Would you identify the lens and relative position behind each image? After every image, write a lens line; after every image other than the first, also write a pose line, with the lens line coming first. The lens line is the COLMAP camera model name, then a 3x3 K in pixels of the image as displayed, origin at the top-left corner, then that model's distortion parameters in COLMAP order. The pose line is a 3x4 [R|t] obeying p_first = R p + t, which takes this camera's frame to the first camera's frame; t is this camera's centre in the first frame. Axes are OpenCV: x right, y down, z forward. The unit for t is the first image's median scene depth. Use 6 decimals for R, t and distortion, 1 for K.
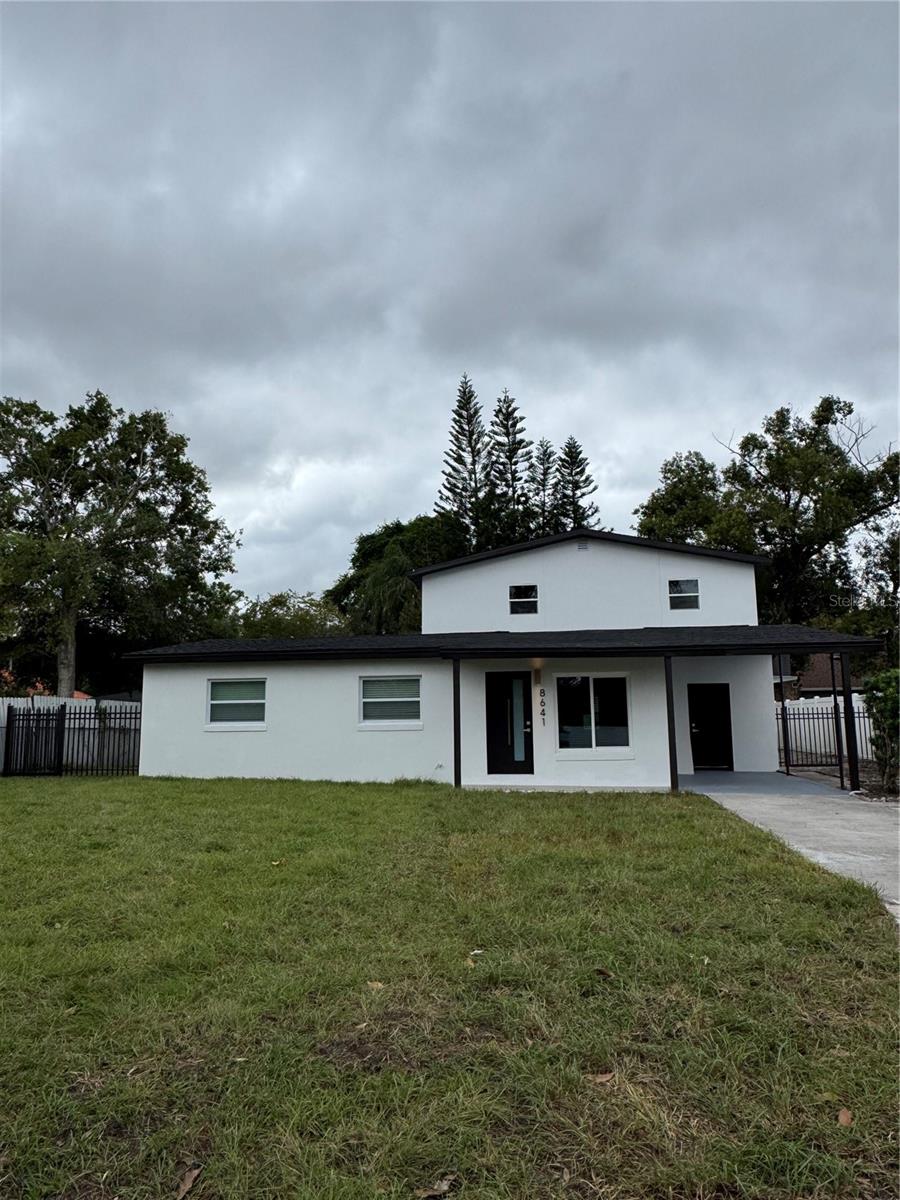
lens RADIAL K [[827.8, 0, 441.9], [0, 827.8, 608.4], [0, 0, 1]] dist [-0.004366, -0.003941]
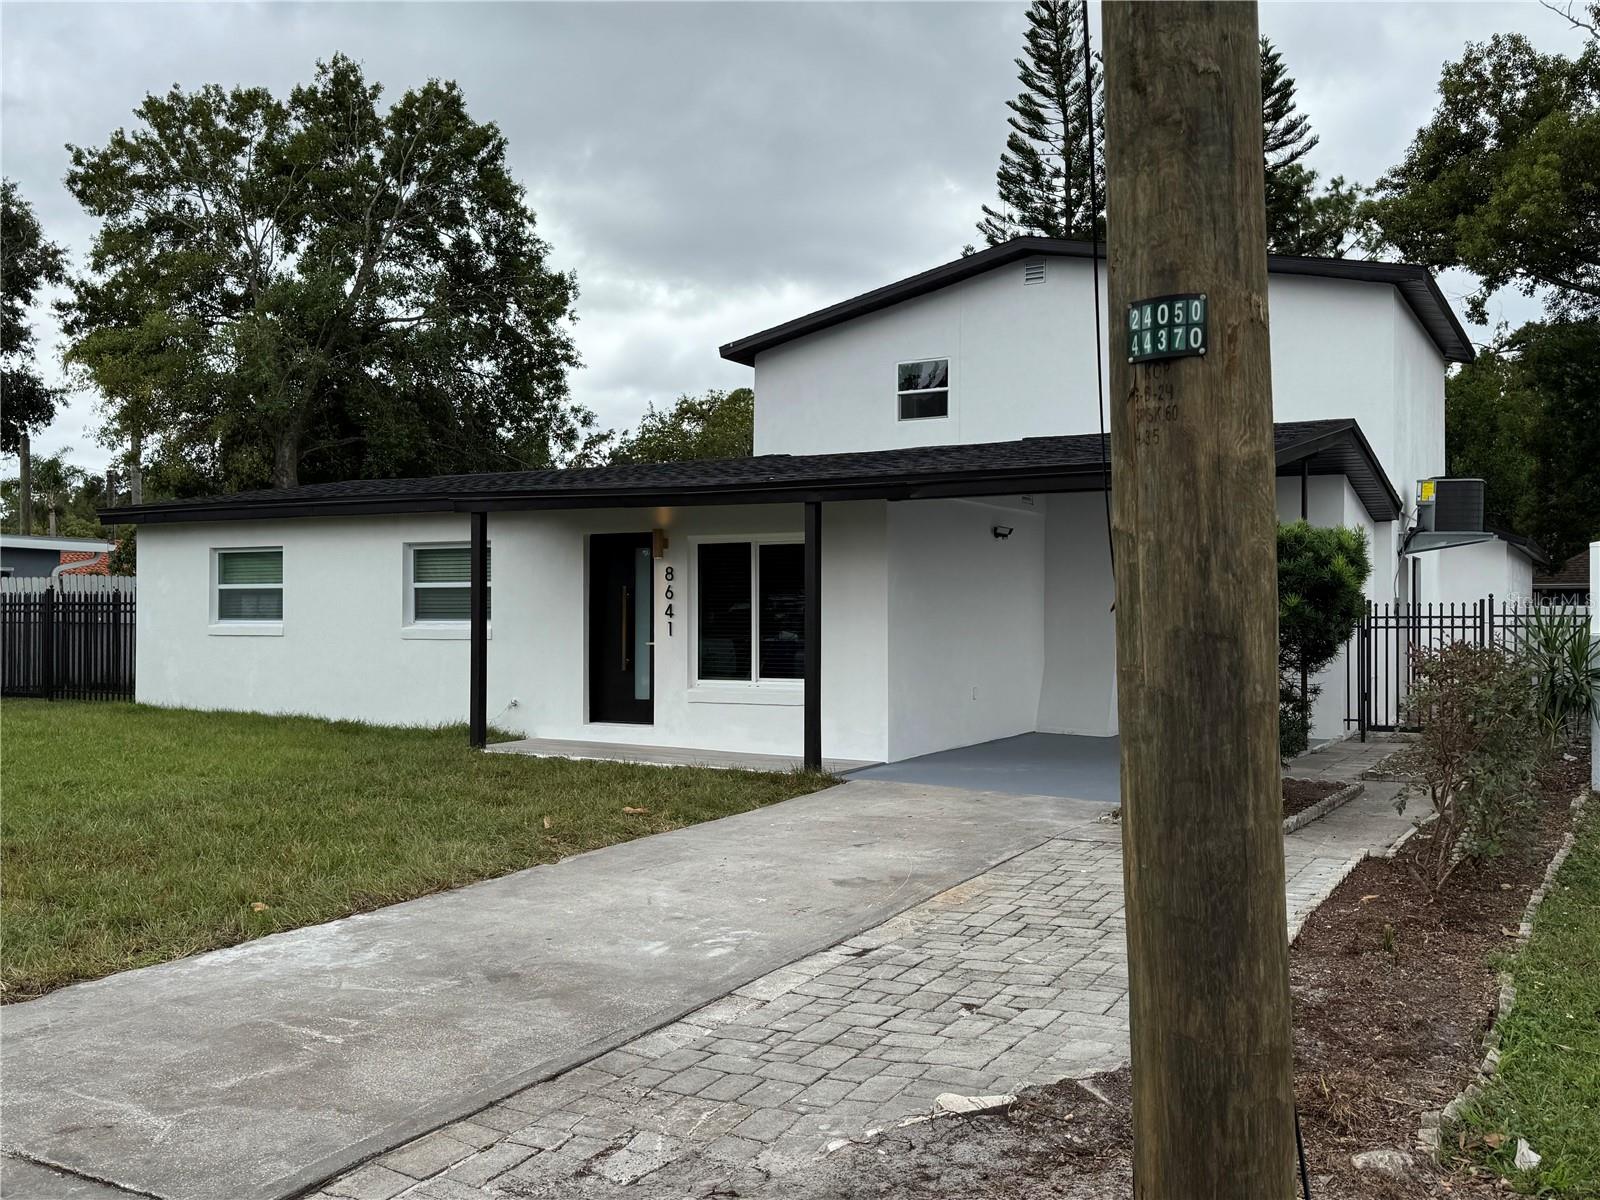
lens RADIAL K [[1436.5, 0, 794.8], [0, 1436.5, 661.9], [0, 0, 1]] dist [0.045446, -0.051834]
pose [[0.935055, 0.024058, -0.353686, 0.363779], [0.035603, 0.986277, 0.161213, 0.009480], [0.352711, -0.163335, 0.921367, 0.126130]]
